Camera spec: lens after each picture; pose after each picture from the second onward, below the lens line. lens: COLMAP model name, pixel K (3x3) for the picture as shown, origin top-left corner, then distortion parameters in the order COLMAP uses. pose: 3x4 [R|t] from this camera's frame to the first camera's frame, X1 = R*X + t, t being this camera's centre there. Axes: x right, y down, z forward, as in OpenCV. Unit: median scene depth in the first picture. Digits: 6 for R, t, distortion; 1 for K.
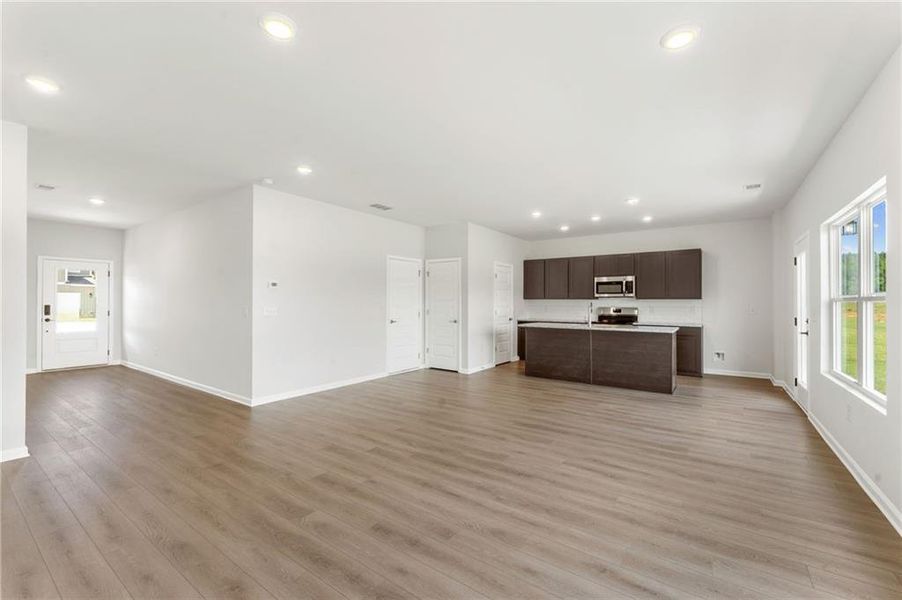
lens RADIAL K [[372.2, 0, 446.2], [0, 372.2, 305.2], [0, 0, 1]] dist [-0.002379, 0.001321]
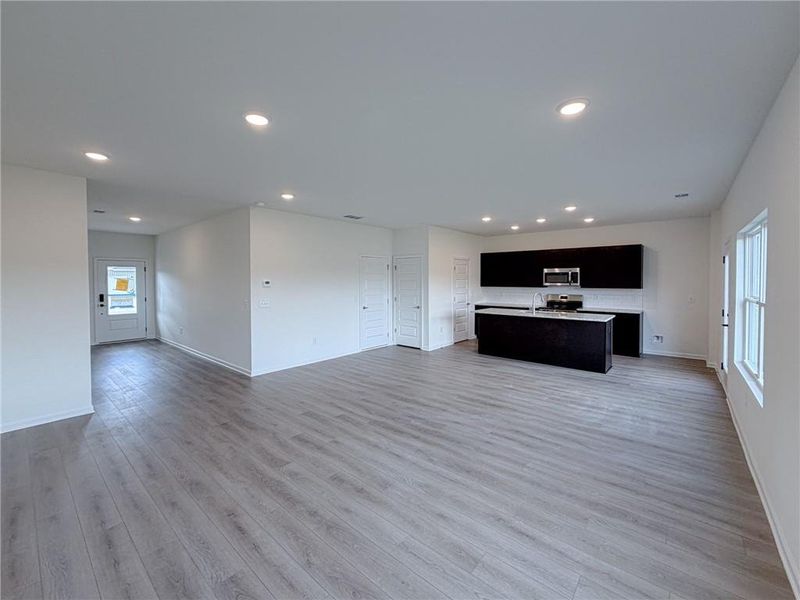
lens RADIAL K [[327.3, 0, 397.9], [0, 327.3, 293.3], [0, 0, 1]] dist [0.000654, 0.000386]
pose [[0.996660, 0.009020, -0.081169, 0.059169], [-0.006194, 0.999368, 0.034991, -0.050388], [0.081434, -0.034371, 0.996086, -0.063157]]
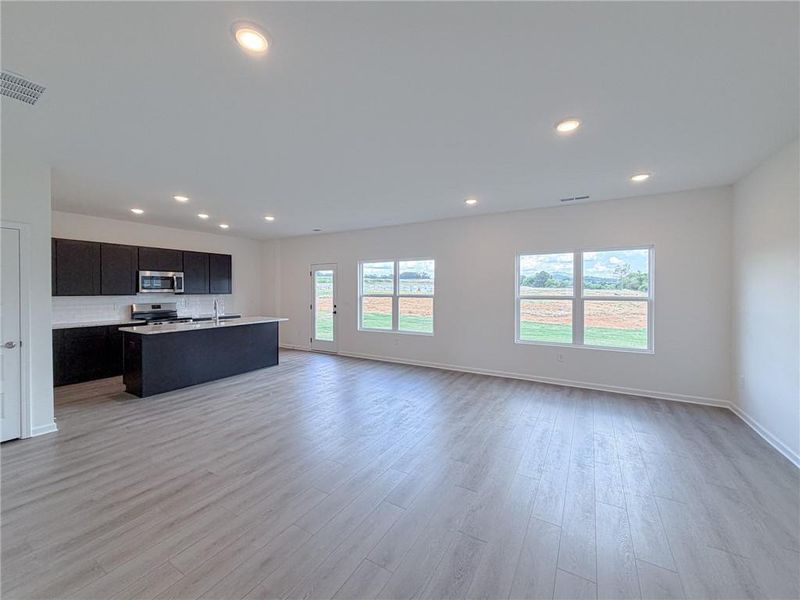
lens RADIAL K [[327.3, 0, 397.5], [0, 327.3, 293.0], [0, 0, 1]] dist [0.000654, 0.000386]
pose [[-0.091765, -0.011691, 0.995712, -0.715016], [0.006589, 0.999902, 0.012348, -0.043992], [-0.995759, 0.007694, -0.091679, 0.753369]]
